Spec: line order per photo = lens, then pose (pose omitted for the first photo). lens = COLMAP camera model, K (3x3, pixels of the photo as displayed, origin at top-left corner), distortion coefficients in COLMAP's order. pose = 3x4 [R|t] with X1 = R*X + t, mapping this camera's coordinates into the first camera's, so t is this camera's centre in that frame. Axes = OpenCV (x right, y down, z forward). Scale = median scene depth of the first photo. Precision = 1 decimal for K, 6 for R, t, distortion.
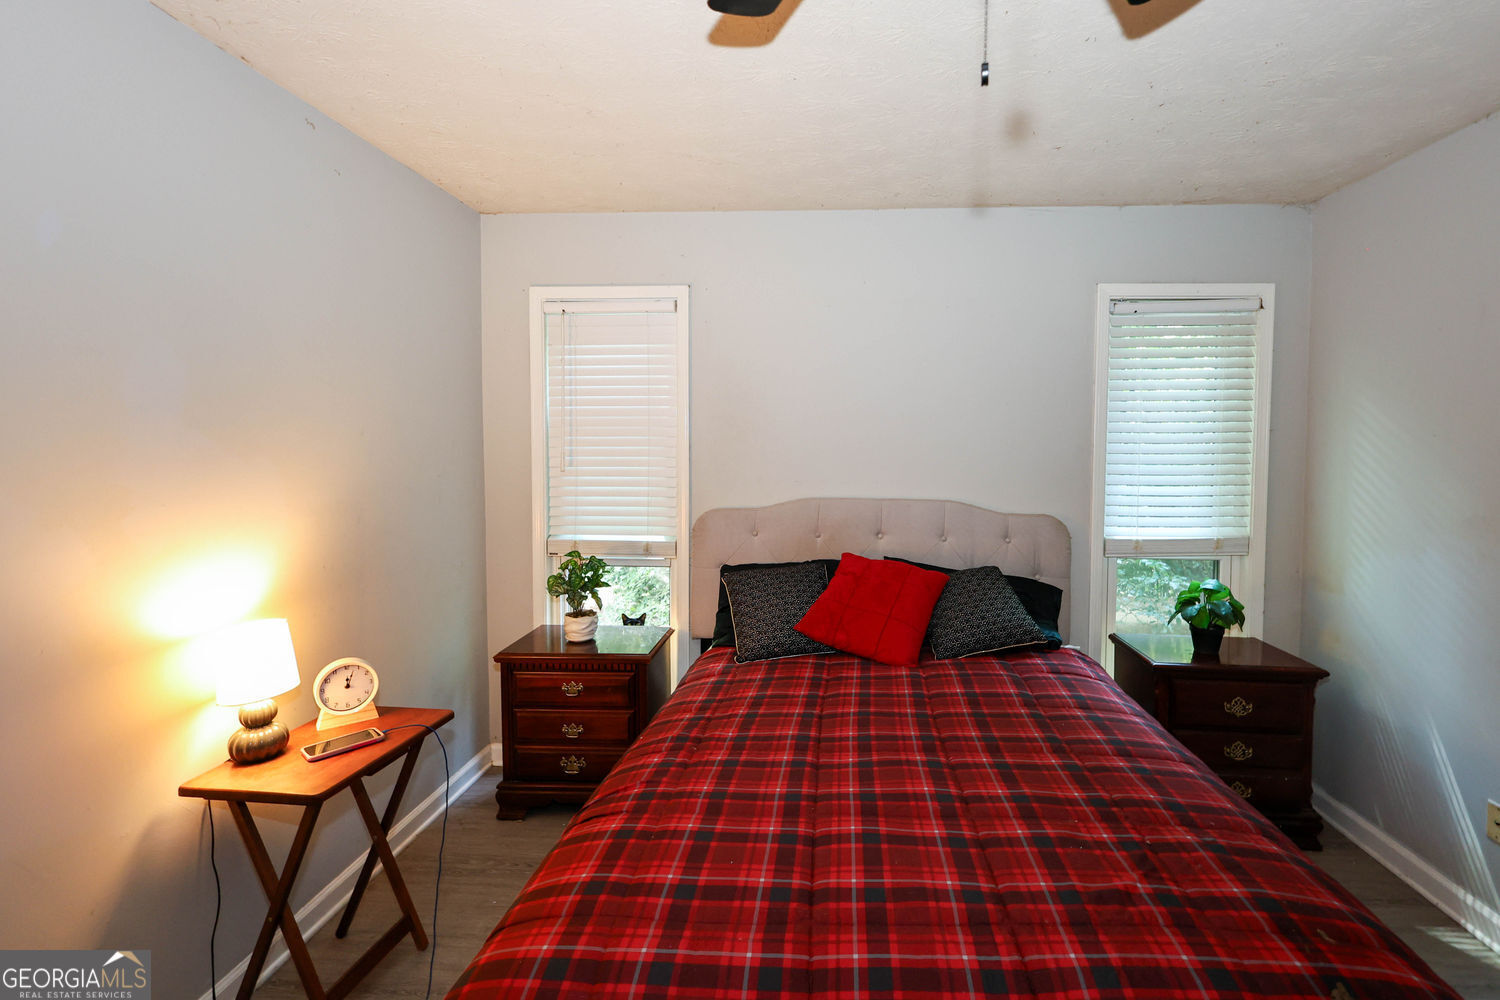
lens RADIAL K [[645.8, 0, 793.1], [0, 645.8, 480.6], [0, 0, 1]] dist [-0.000052, -0.000067]
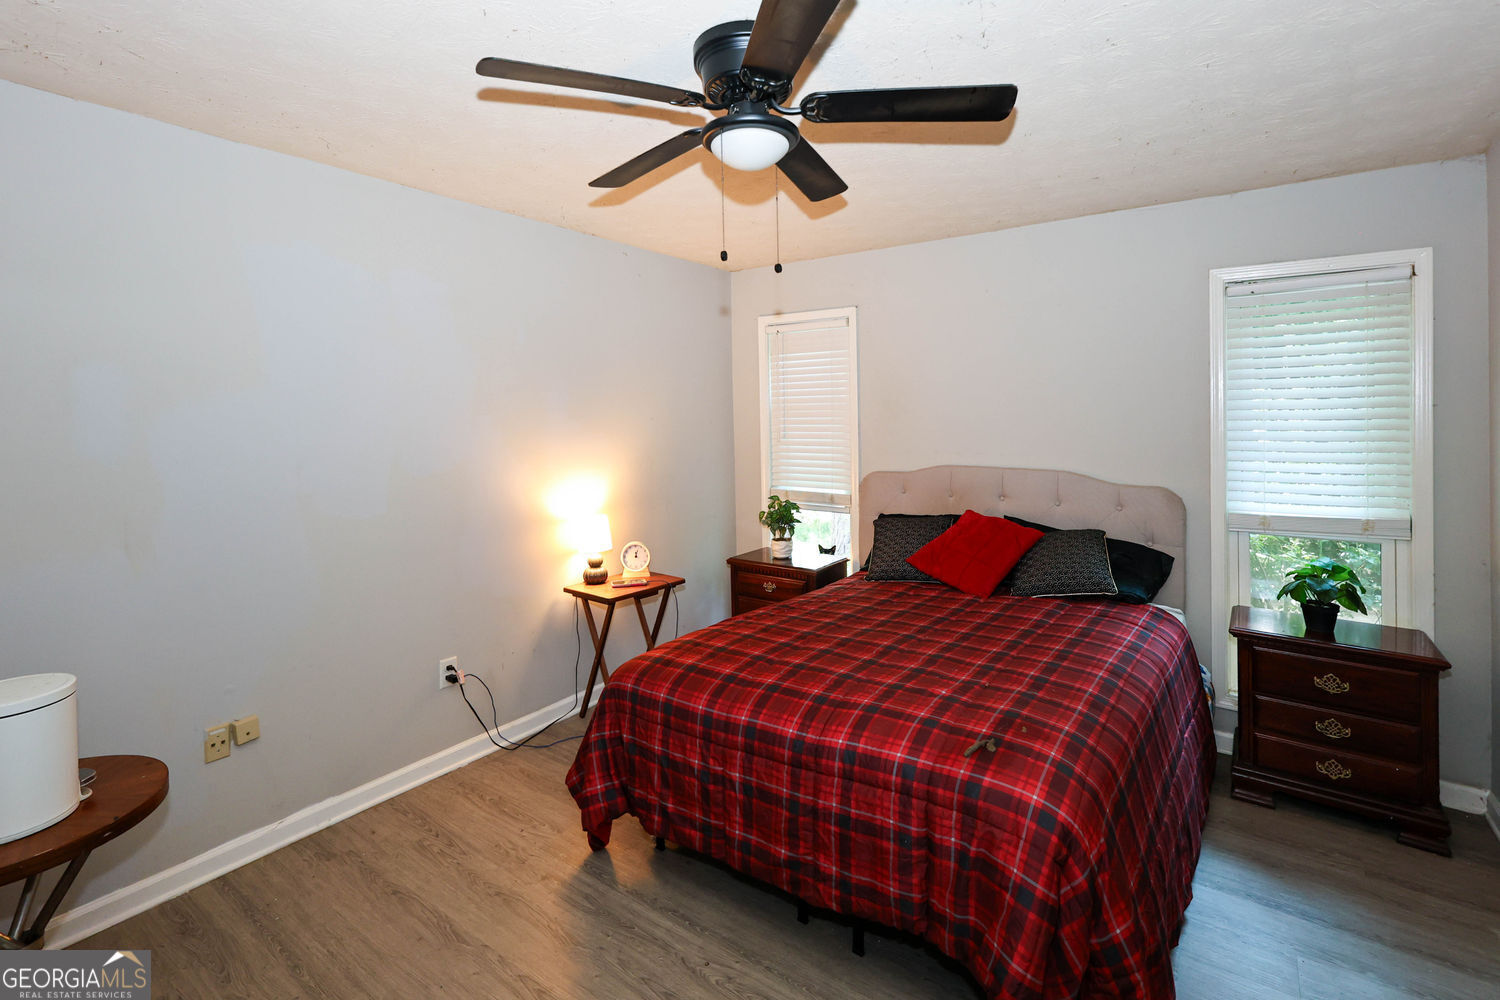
lens RADIAL K [[645.8, 0, 793.1], [0, 645.8, 480.6], [0, 0, 1]] dist [-0.000052, -0.000067]
pose [[0.868189, 0.040711, -0.494561, 0.412549], [-0.017202, 0.998499, 0.051996, -0.004052], [0.495936, -0.036635, 0.867586, -0.258655]]
